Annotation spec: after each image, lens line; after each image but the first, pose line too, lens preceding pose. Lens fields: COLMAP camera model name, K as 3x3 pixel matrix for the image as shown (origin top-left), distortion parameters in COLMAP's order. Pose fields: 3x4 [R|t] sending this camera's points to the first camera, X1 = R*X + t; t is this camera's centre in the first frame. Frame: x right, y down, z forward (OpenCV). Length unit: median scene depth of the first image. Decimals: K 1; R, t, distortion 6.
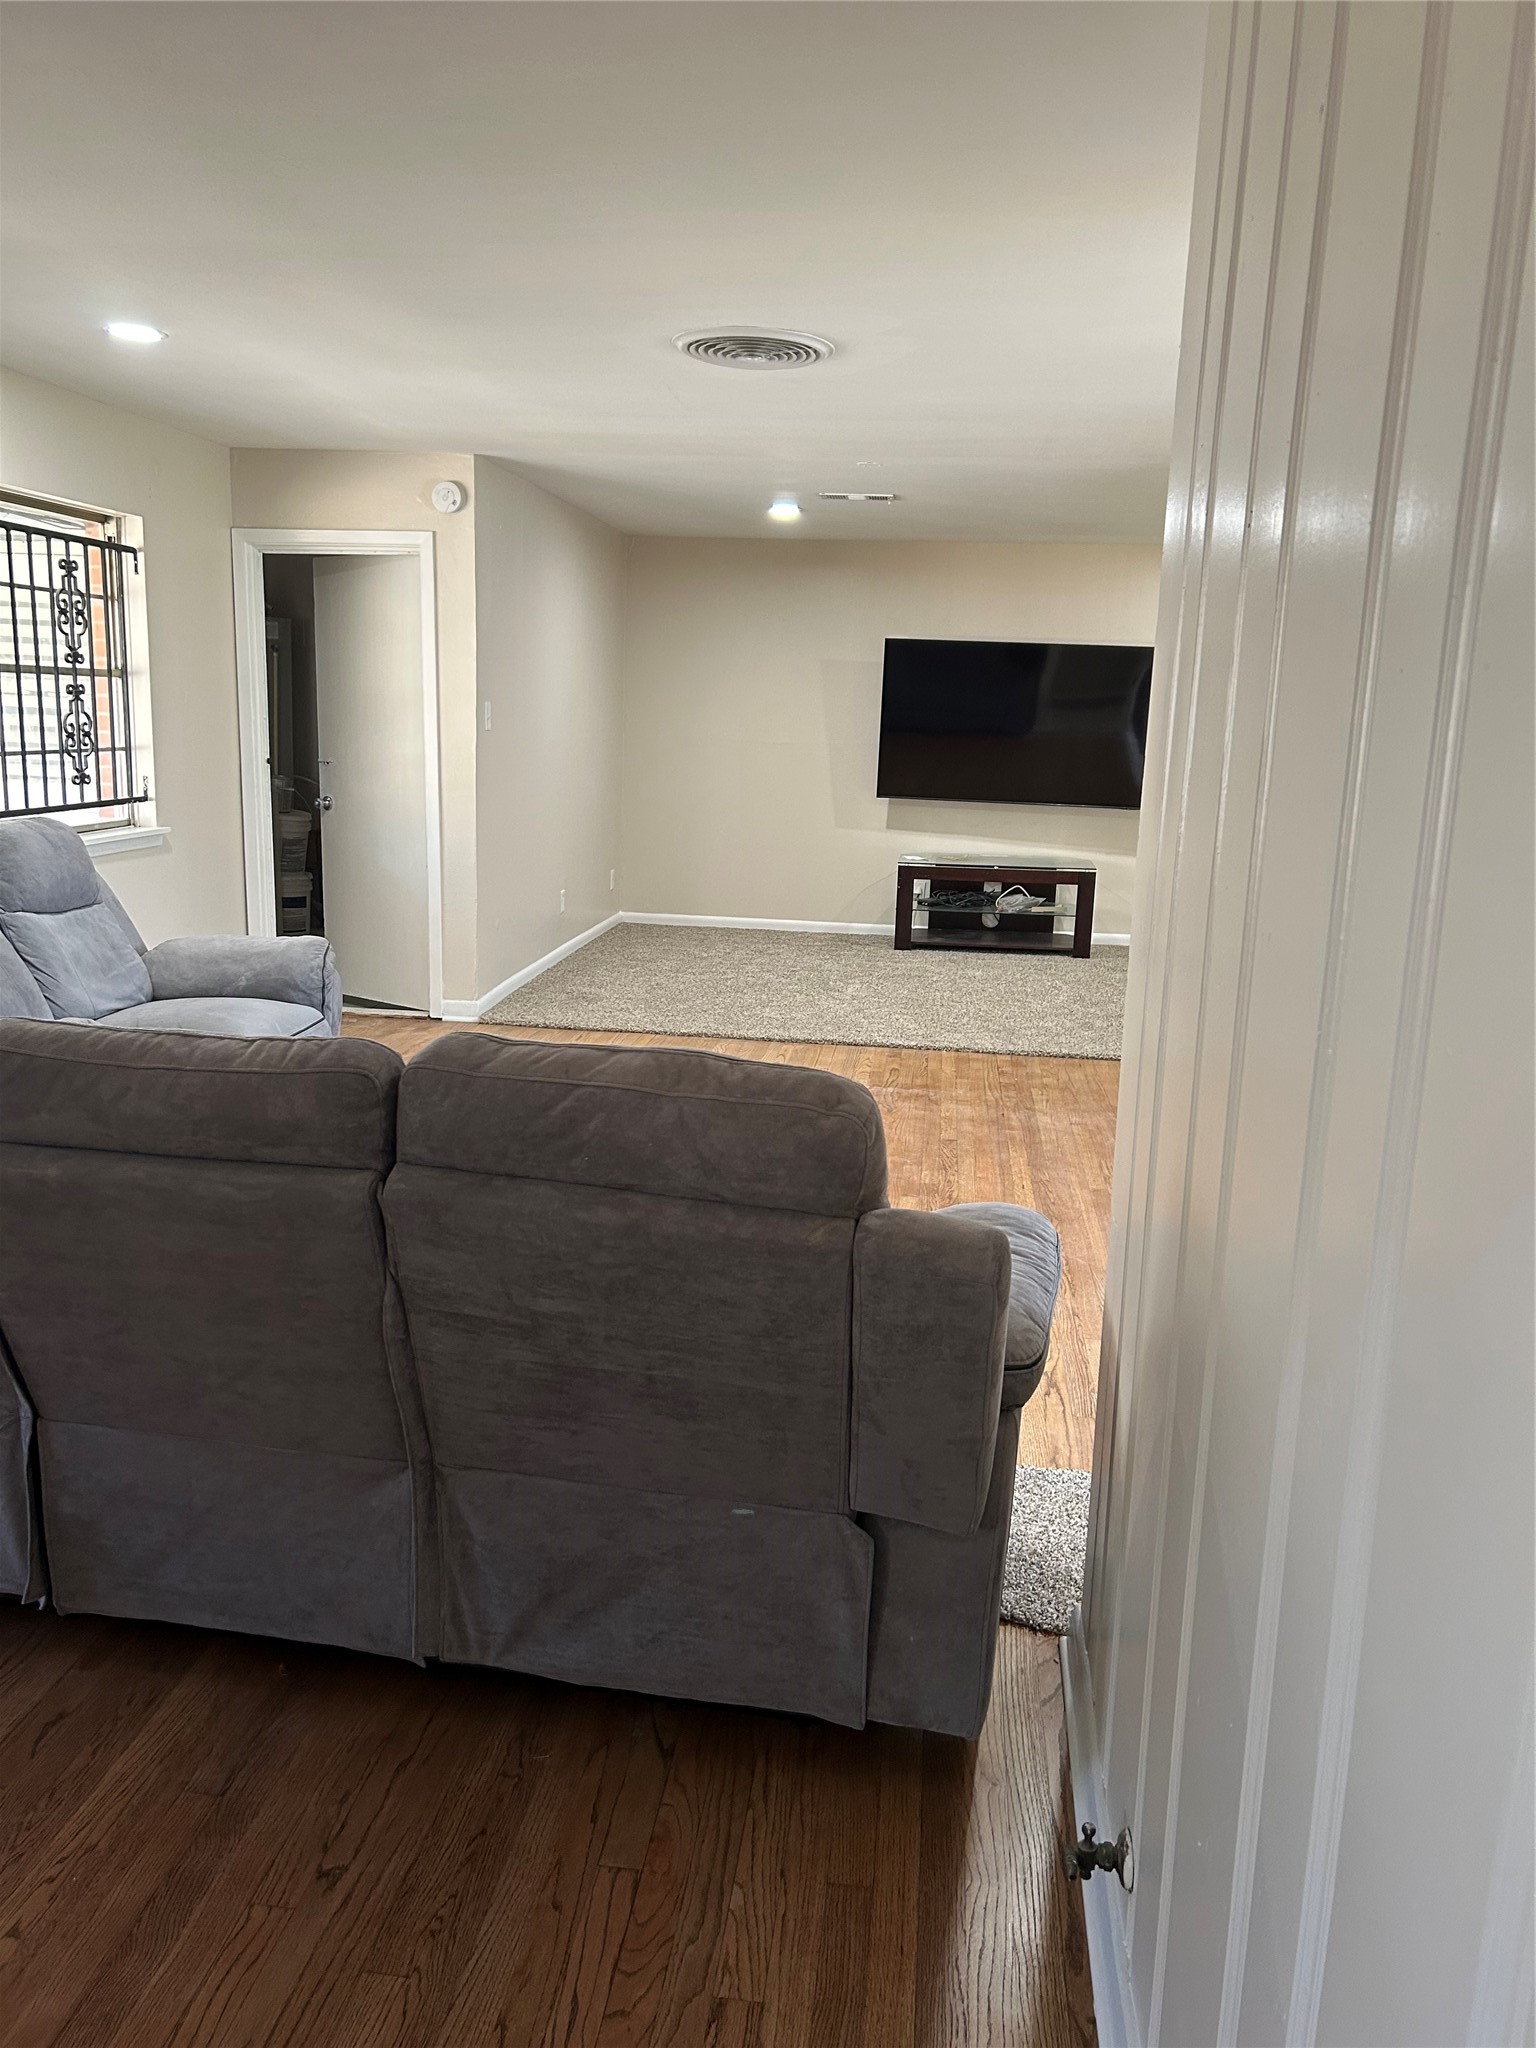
lens RADIAL K [[1556.5, 0, 754.3], [0, 1556.5, 1020.9], [0, 0, 1]] dist [0.032457, -0.034660]
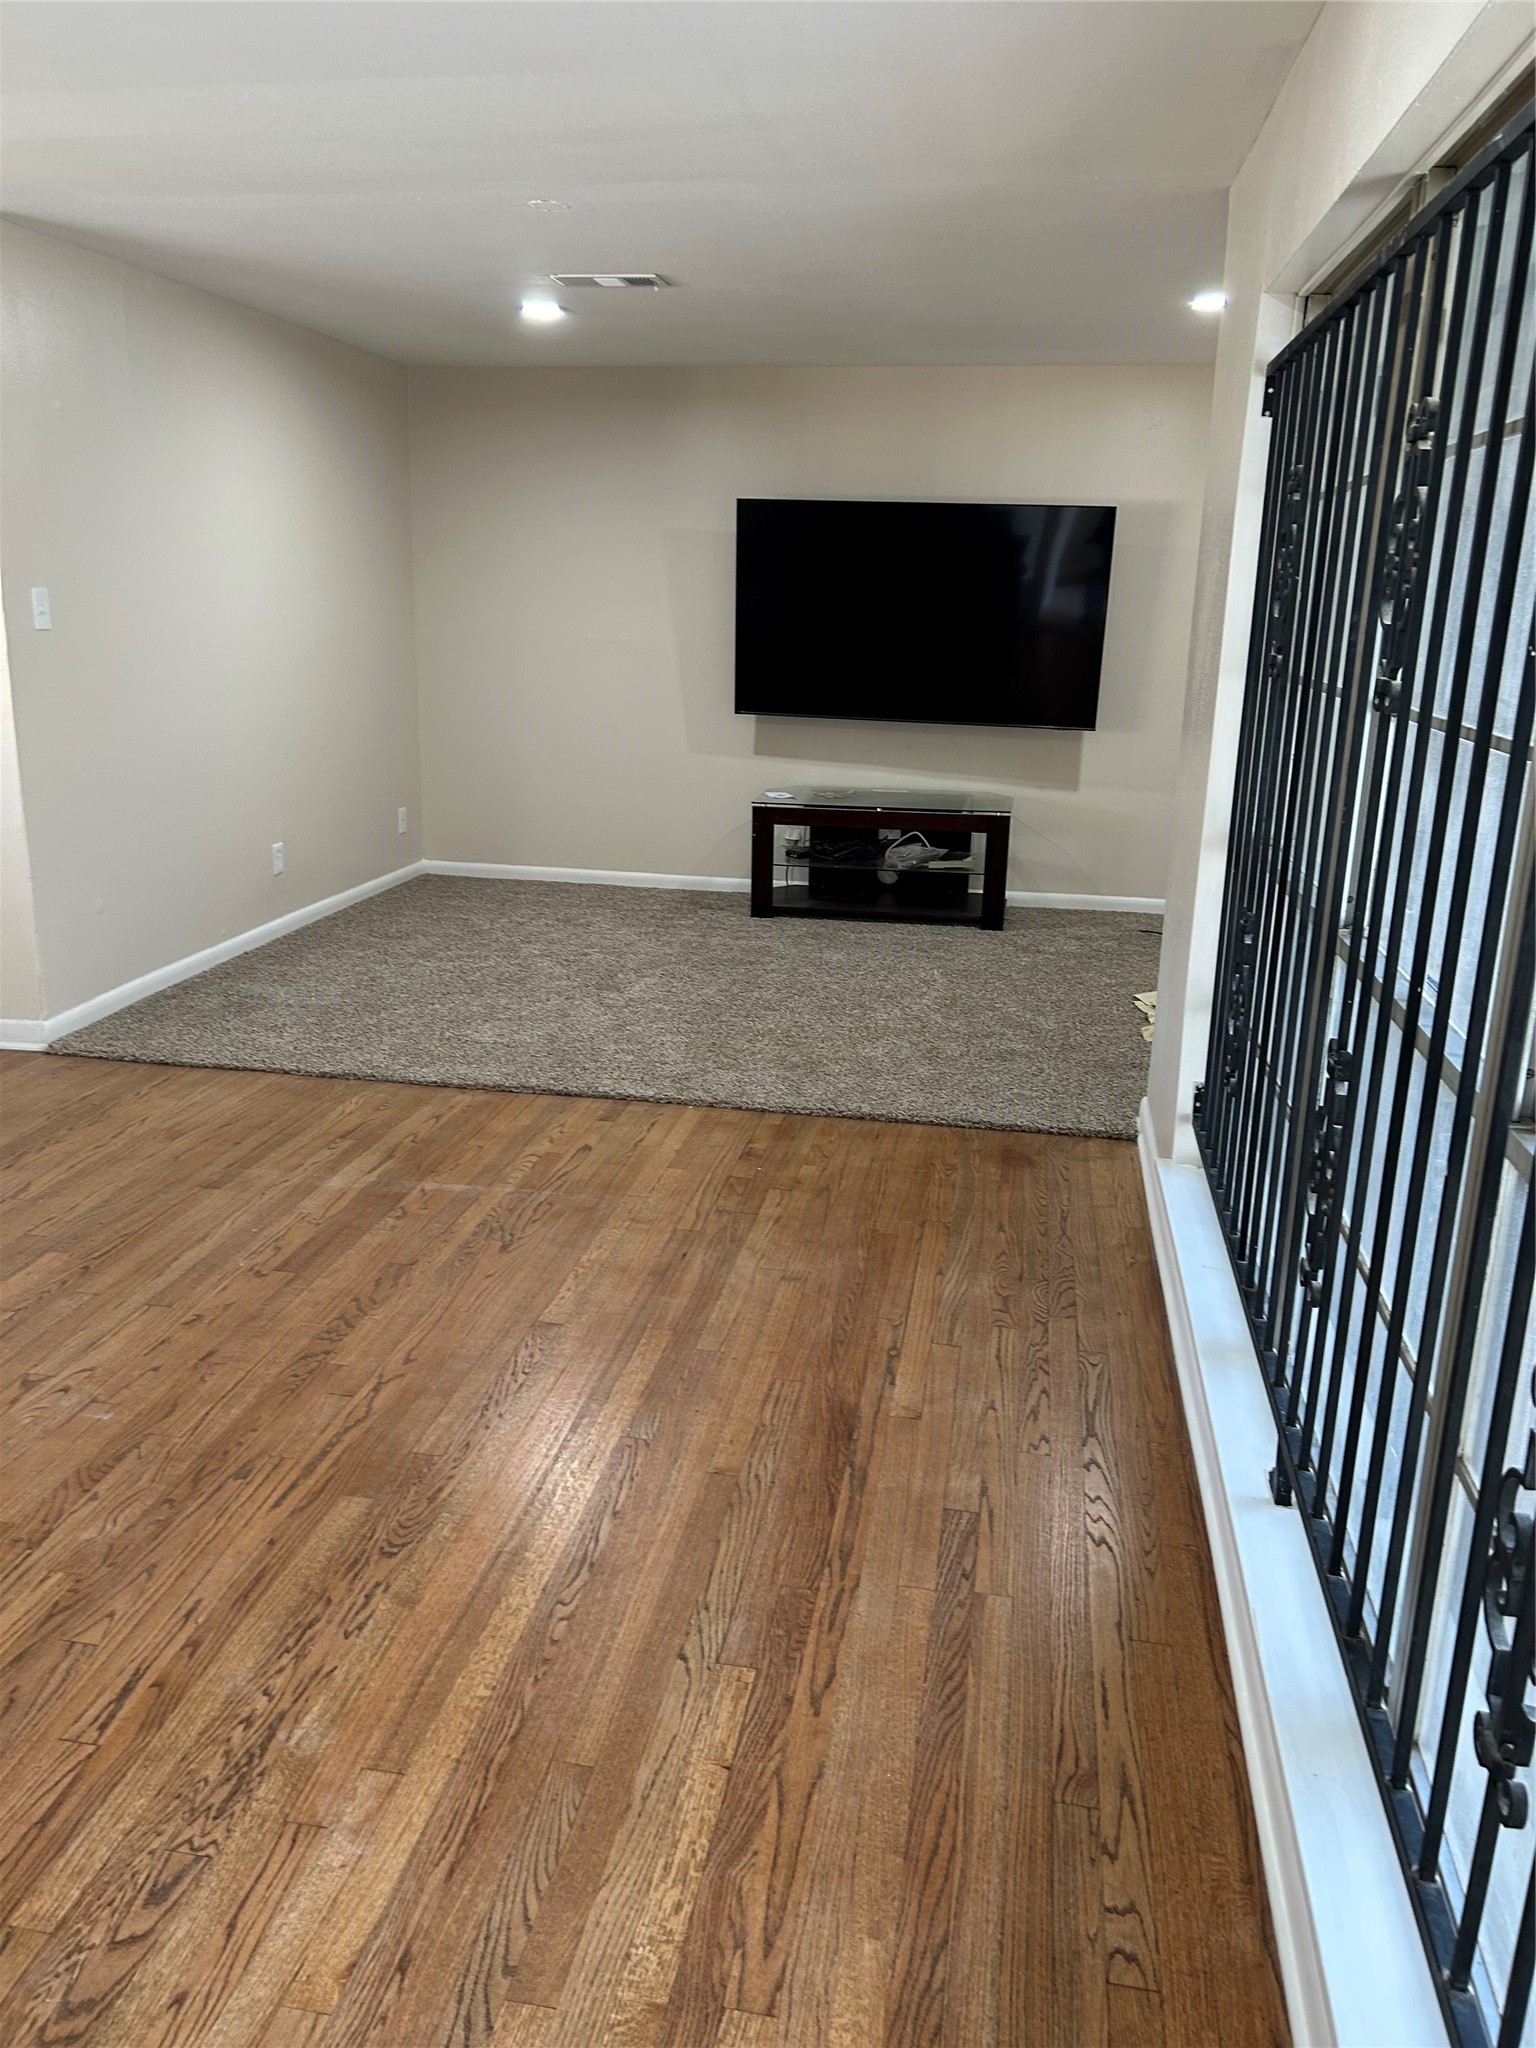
lens RADIAL K [[1556.5, 0, 778.8], [0, 1556.5, 1028.8], [0, 0, 1]] dist [0.032457, -0.034660]
pose [[0.999180, 0.006065, -0.040037, 0.134598], [-0.003225, 0.997498, 0.070627, -0.045007], [0.040365, -0.070440, 0.996699, 0.235330]]
